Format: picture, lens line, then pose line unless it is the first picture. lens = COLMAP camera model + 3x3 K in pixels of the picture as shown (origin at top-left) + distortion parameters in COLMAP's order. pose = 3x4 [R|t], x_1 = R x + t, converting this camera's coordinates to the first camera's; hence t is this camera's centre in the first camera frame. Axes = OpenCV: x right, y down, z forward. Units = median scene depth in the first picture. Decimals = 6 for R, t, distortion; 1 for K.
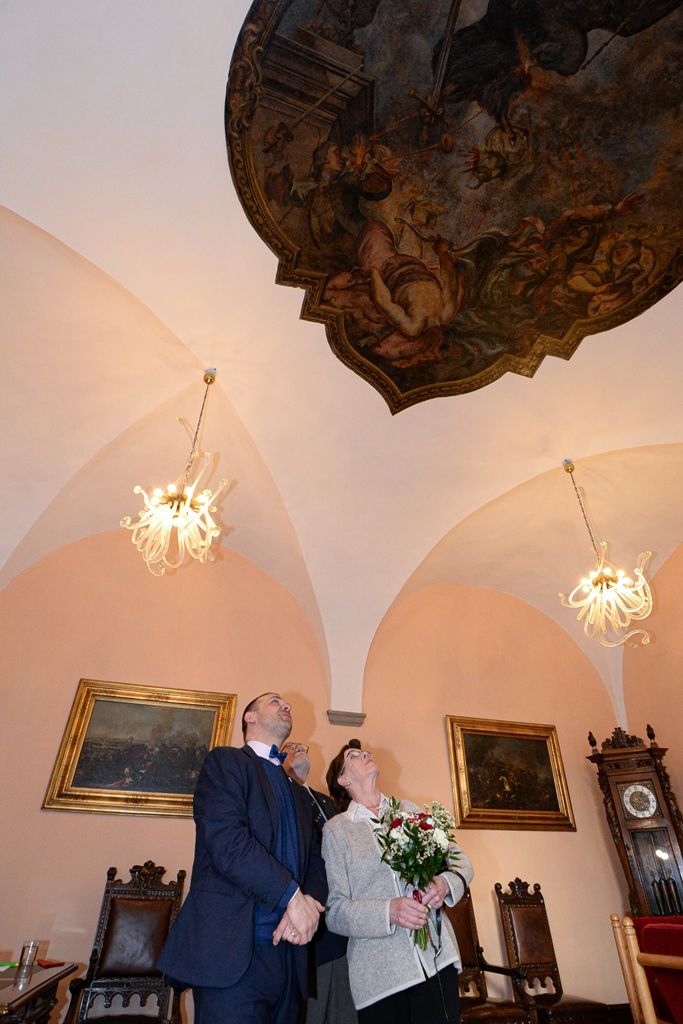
lens RADIAL K [[538.8, 0, 336.9], [0, 538.8, 506.9], [0, 0, 1]] dist [-0.008949, -0.010583]
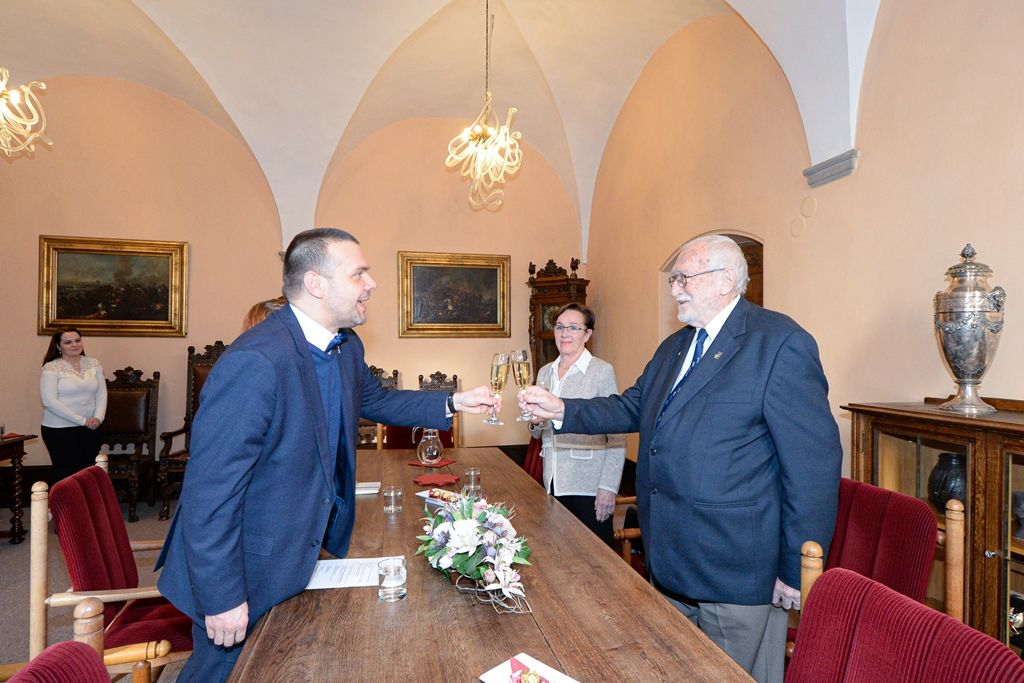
lens RADIAL K [[574.5, 0, 517.2], [0, 574.5, 346.3], [0, 0, 1]] dist [0.008131, -0.011821]
pose [[0.998166, -0.003958, -0.060409, 0.550734], [0.038200, 0.815304, 0.577772, -0.141639], [0.046964, -0.579020, 0.813960, -0.086088]]
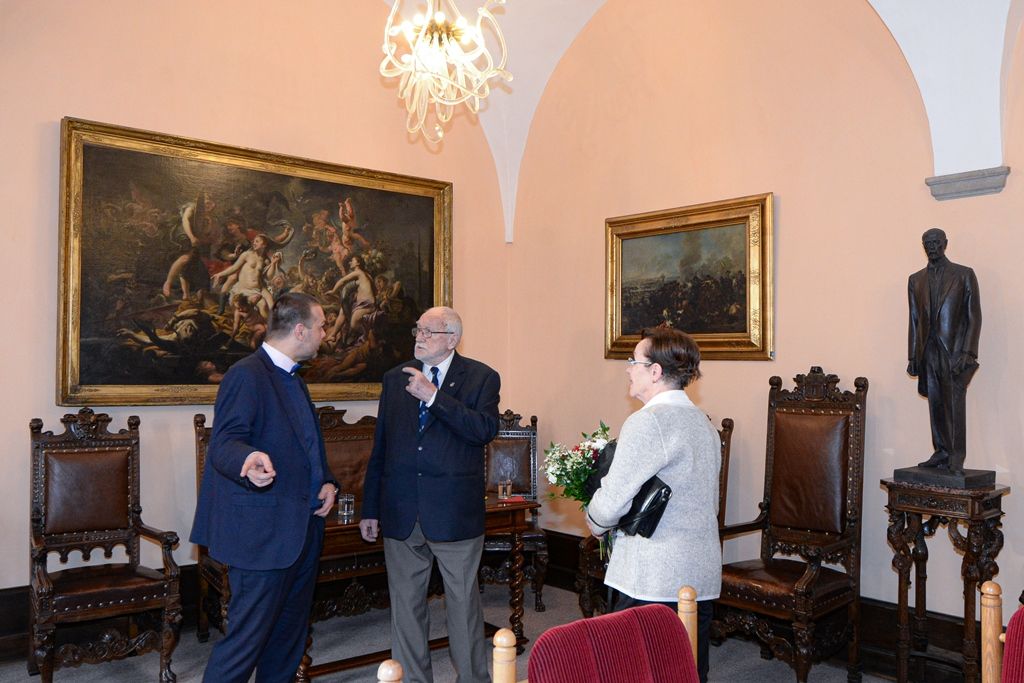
lens RADIAL K [[909.1, 0, 504.9], [0, 909.1, 343.0], [0, 0, 1]] dist [0.080710, -0.007441]
pose [[0.391191, -0.031153, -0.919782, 0.658186], [0.526669, 0.827171, 0.195980, 0.106128], [0.754712, -0.561086, 0.339989, 0.262226]]
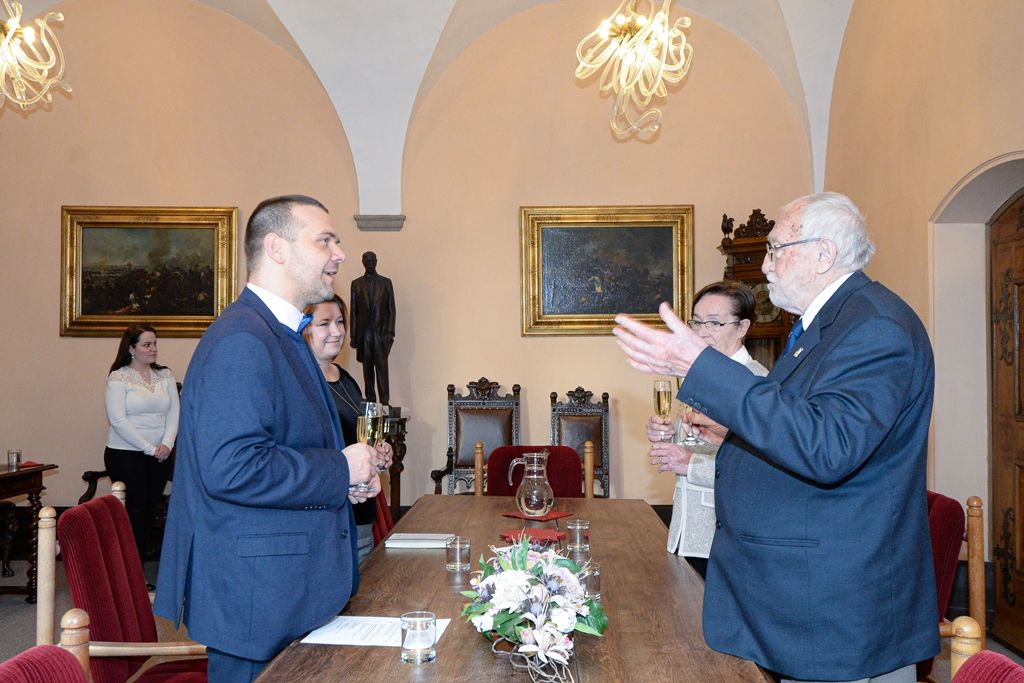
lens RADIAL K [[940.5, 0, 515.3], [0, 940.5, 344.2], [0, 0, 1]] dist [0.029235, -0.010837]
pose [[0.950297, -0.010582, -0.311165, 0.635124], [0.186961, 0.818562, 0.543141, -0.179053], [0.248960, -0.574321, 0.779855, -0.145435]]
